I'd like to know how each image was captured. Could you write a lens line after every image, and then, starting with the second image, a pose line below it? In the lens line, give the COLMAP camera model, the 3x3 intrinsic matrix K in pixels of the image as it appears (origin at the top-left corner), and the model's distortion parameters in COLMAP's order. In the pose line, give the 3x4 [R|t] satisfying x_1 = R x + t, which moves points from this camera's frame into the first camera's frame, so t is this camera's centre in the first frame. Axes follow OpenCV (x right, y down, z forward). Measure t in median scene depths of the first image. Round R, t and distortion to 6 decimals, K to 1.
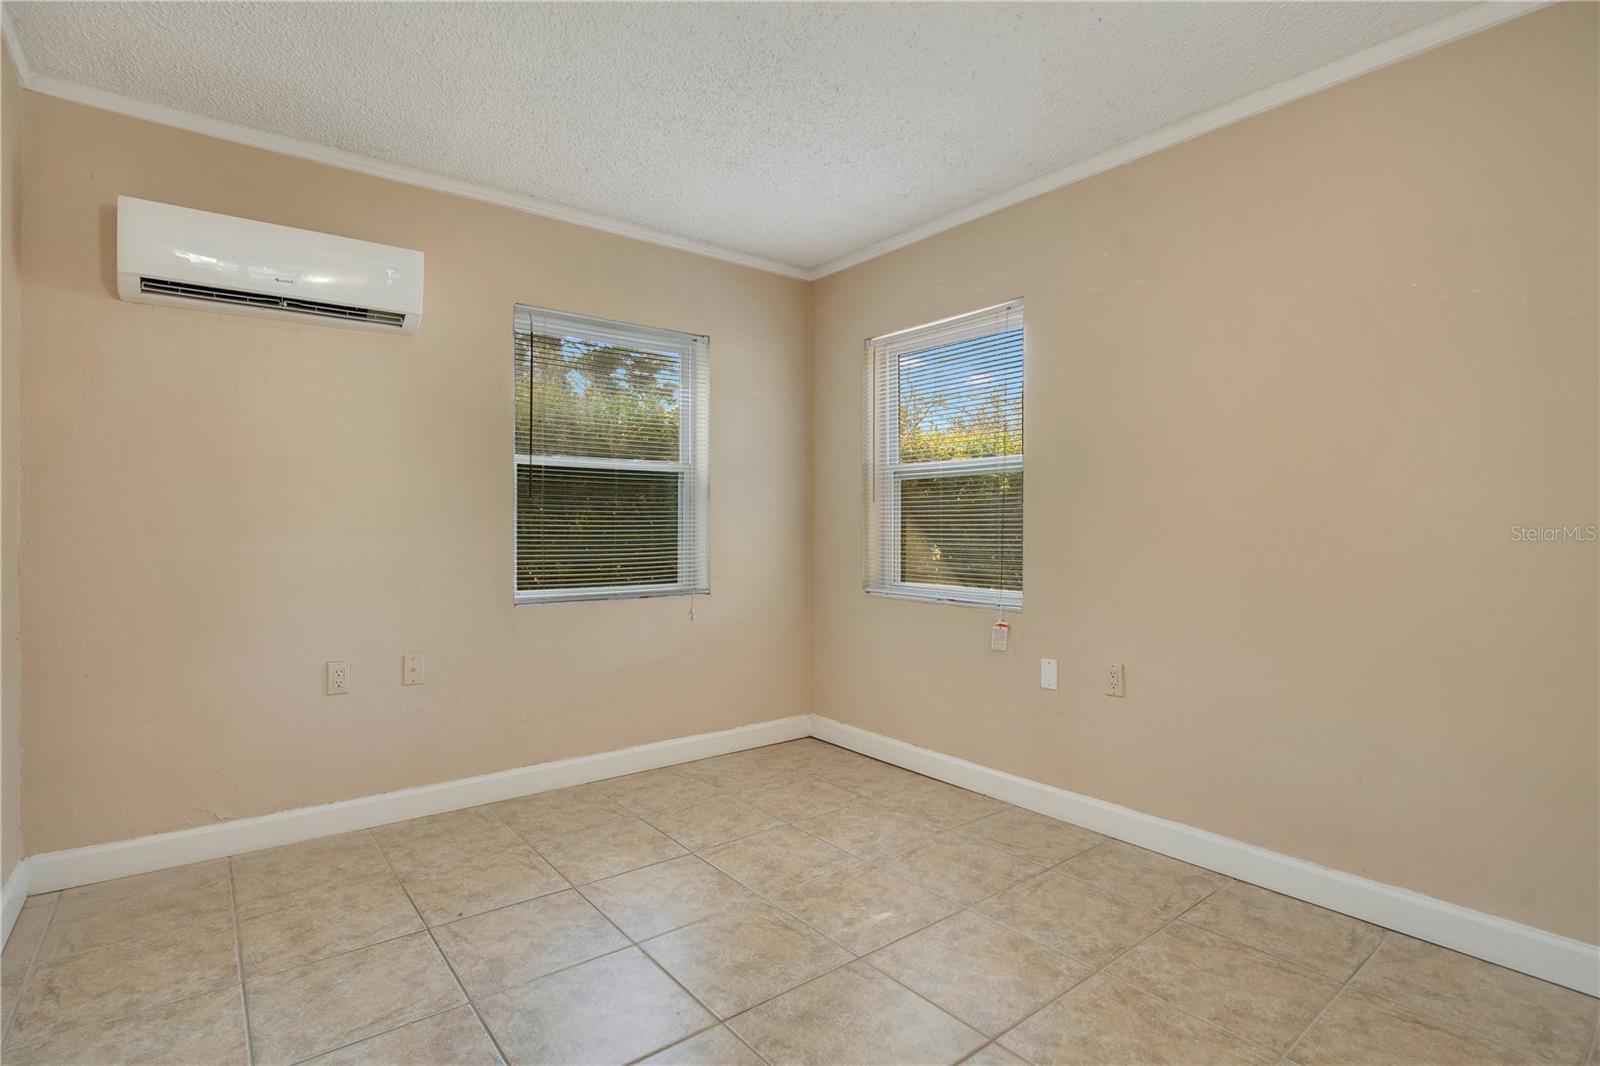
lens RADIAL K [[770.5, 0, 837.1], [0, 770.5, 524.0], [0, 0, 1]] dist [-0.023234, 0.006785]
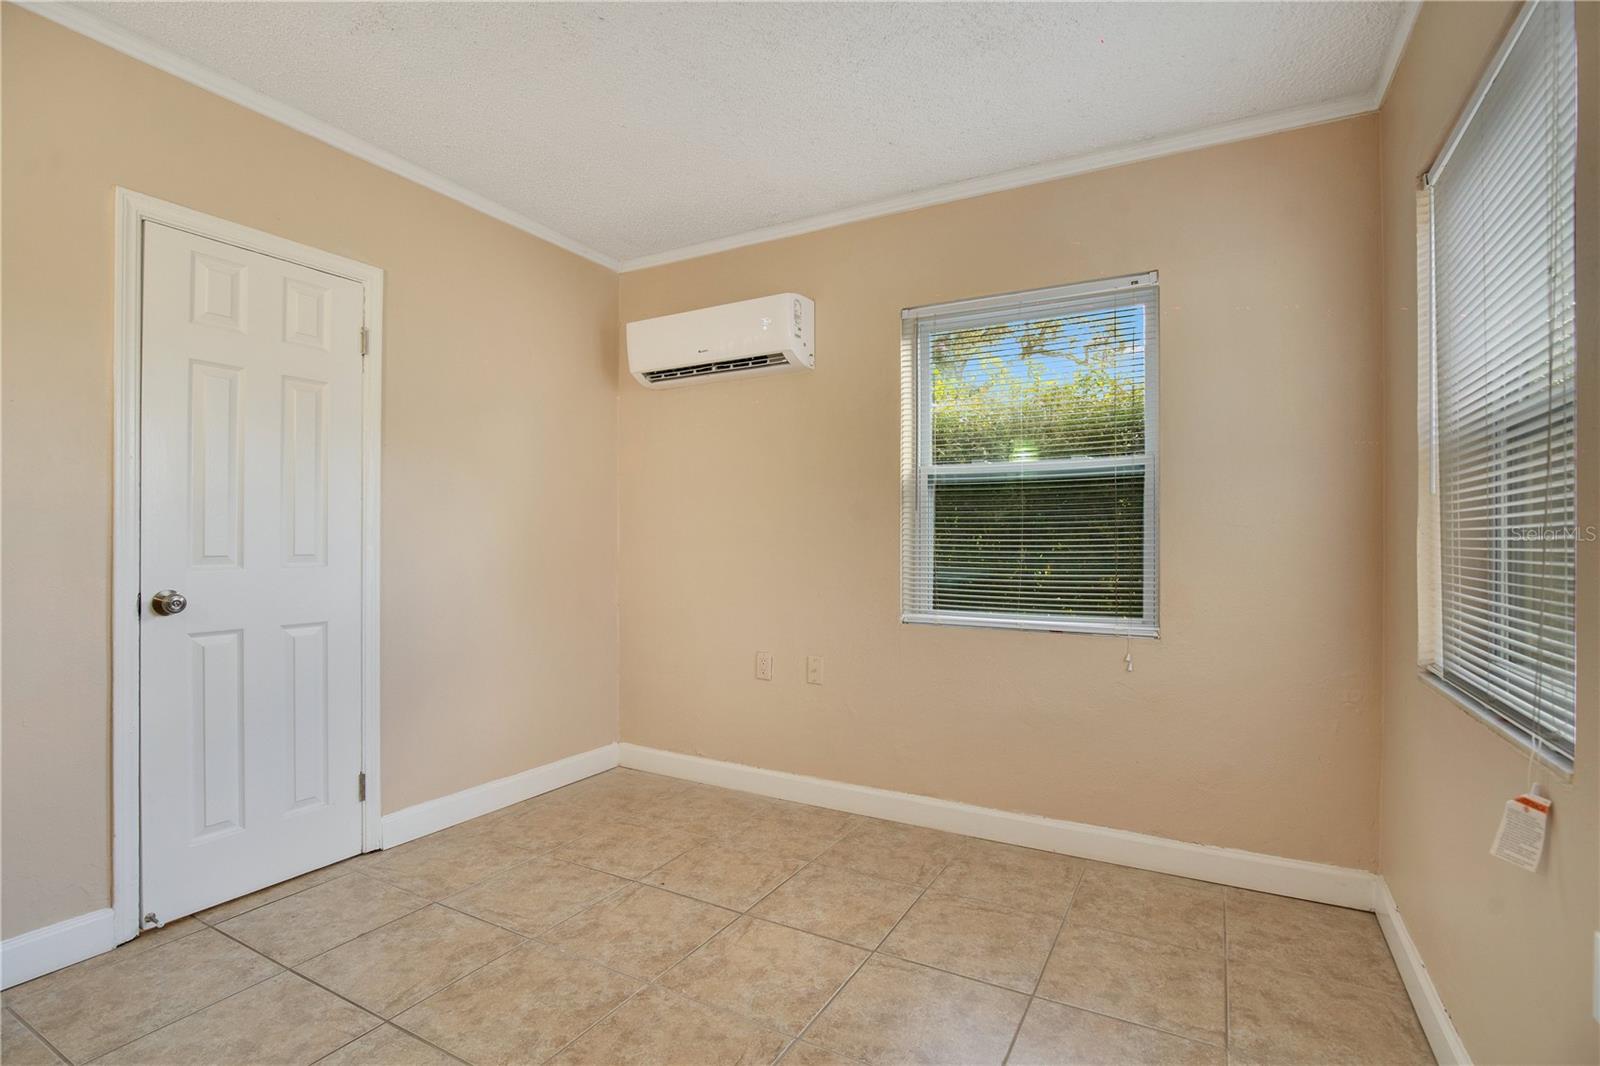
lens RADIAL K [[770.5, 0, 800.8], [0, 770.5, 535.9], [0, 0, 1]] dist [-0.023234, 0.006785]
pose [[0.362587, -0.004778, -0.931938, 0.493914], [-0.000302, 0.999986, -0.005244, 0.002445], [0.931950, 0.002183, 0.362580, 0.601729]]
